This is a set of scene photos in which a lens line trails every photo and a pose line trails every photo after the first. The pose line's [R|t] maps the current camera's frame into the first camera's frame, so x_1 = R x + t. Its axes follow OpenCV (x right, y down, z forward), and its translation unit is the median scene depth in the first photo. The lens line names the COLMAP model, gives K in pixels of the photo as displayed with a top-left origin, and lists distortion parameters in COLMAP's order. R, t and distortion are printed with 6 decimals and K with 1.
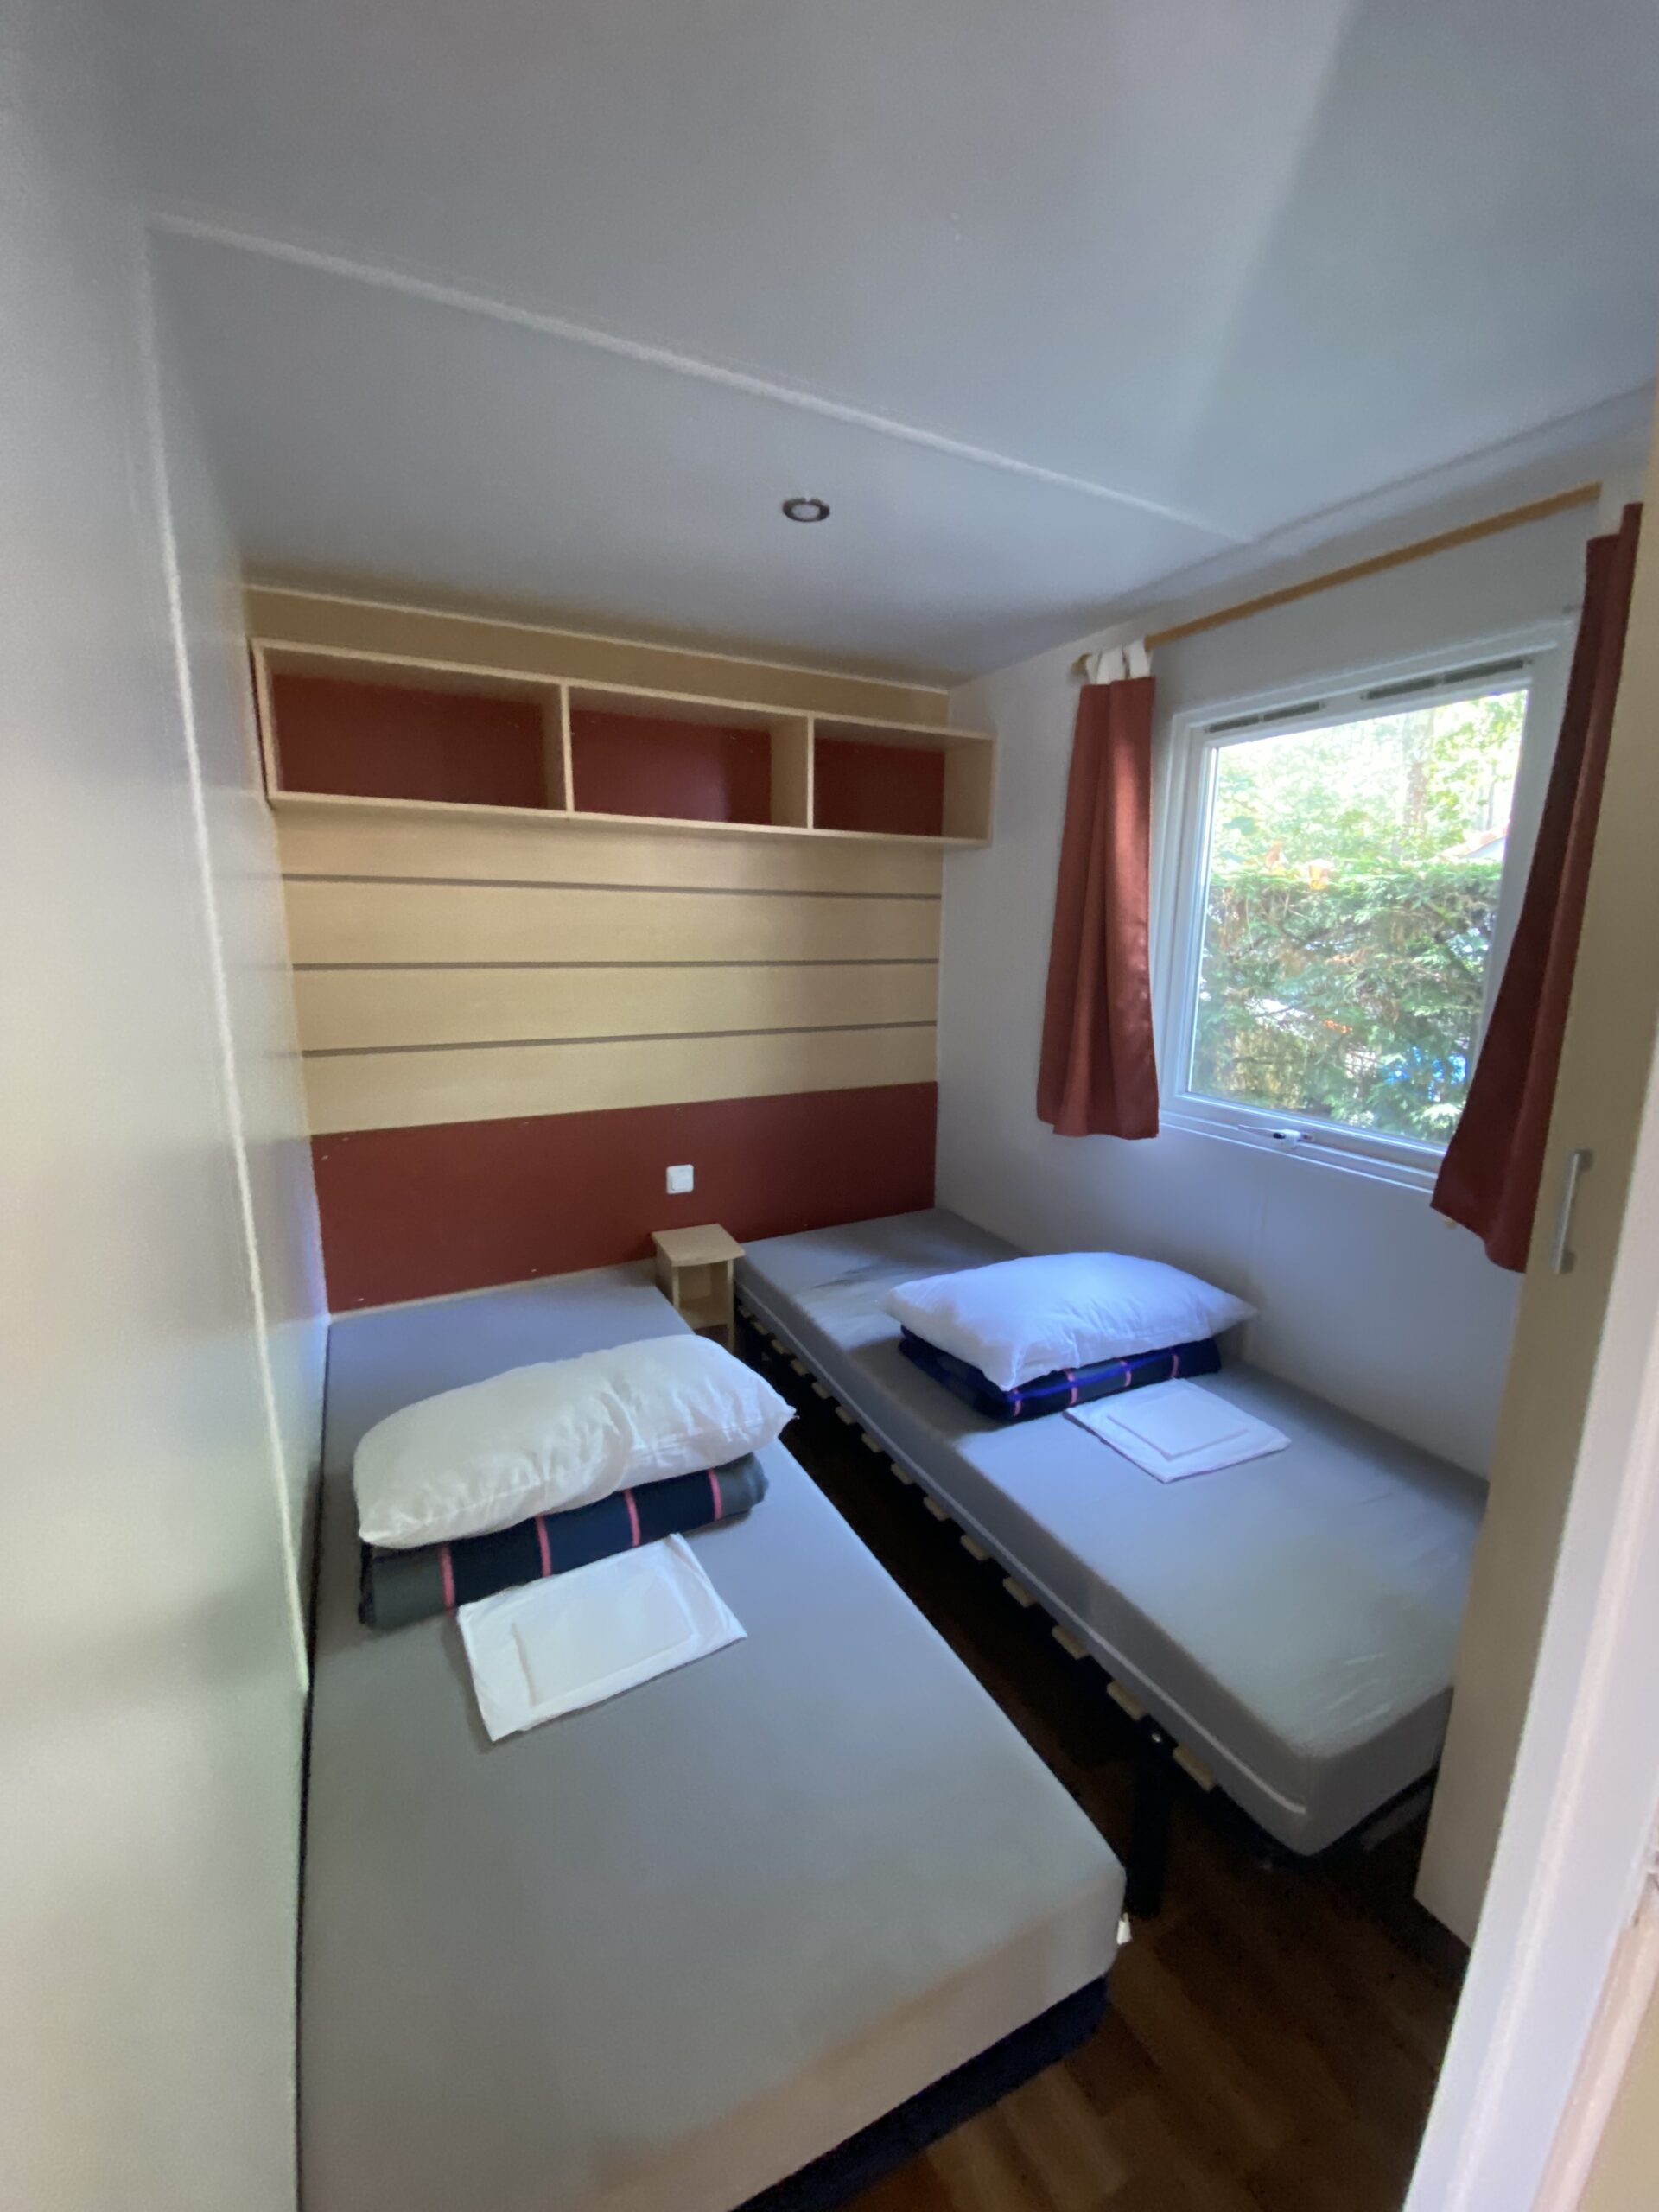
lens RADIAL K [[894.9, 0, 829.5], [0, 894.9, 1106.0], [0, 0, 1]] dist [0.001112, -0.011061]
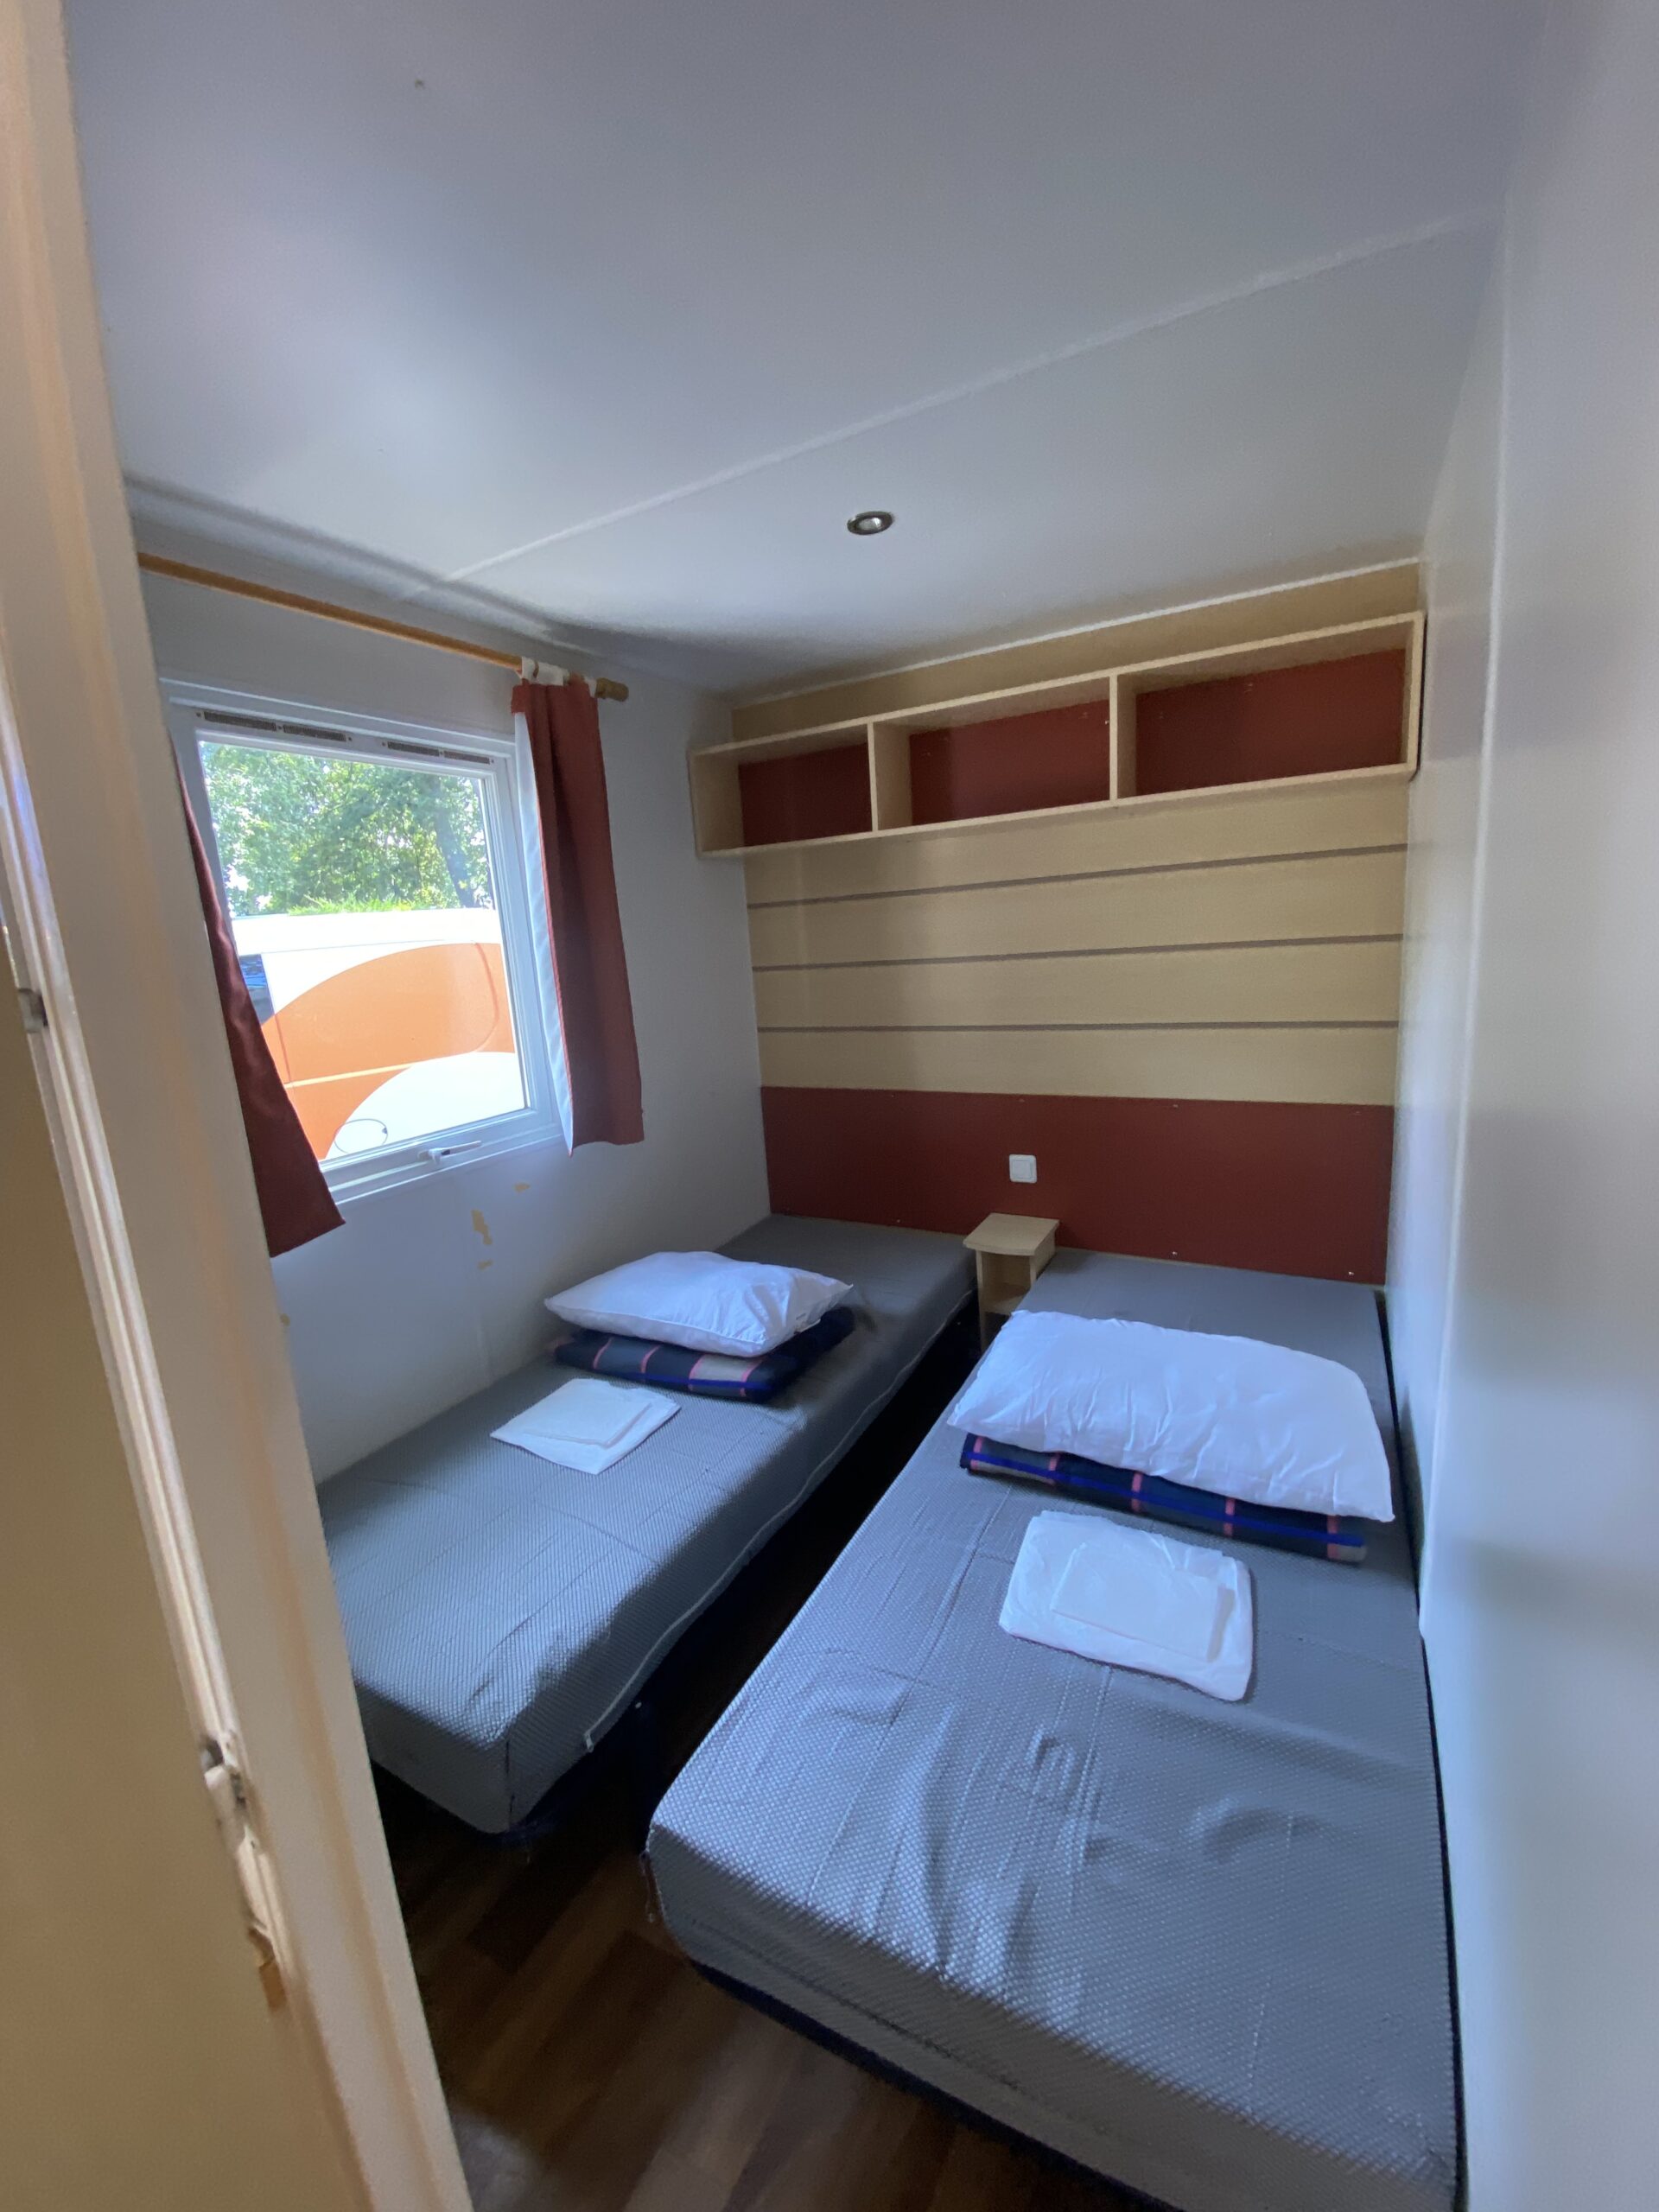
lens RADIAL K [[882.2, 0, 832.6], [0, 882.2, 1120.6], [0, 0, 1]] dist [0.000731, 0.000000]
pose [[0.558808, 0.124999, -0.819822, 0.582490], [-0.090410, 0.991865, 0.089605, -0.046090], [0.824354, 0.024048, 0.565563, 0.272804]]
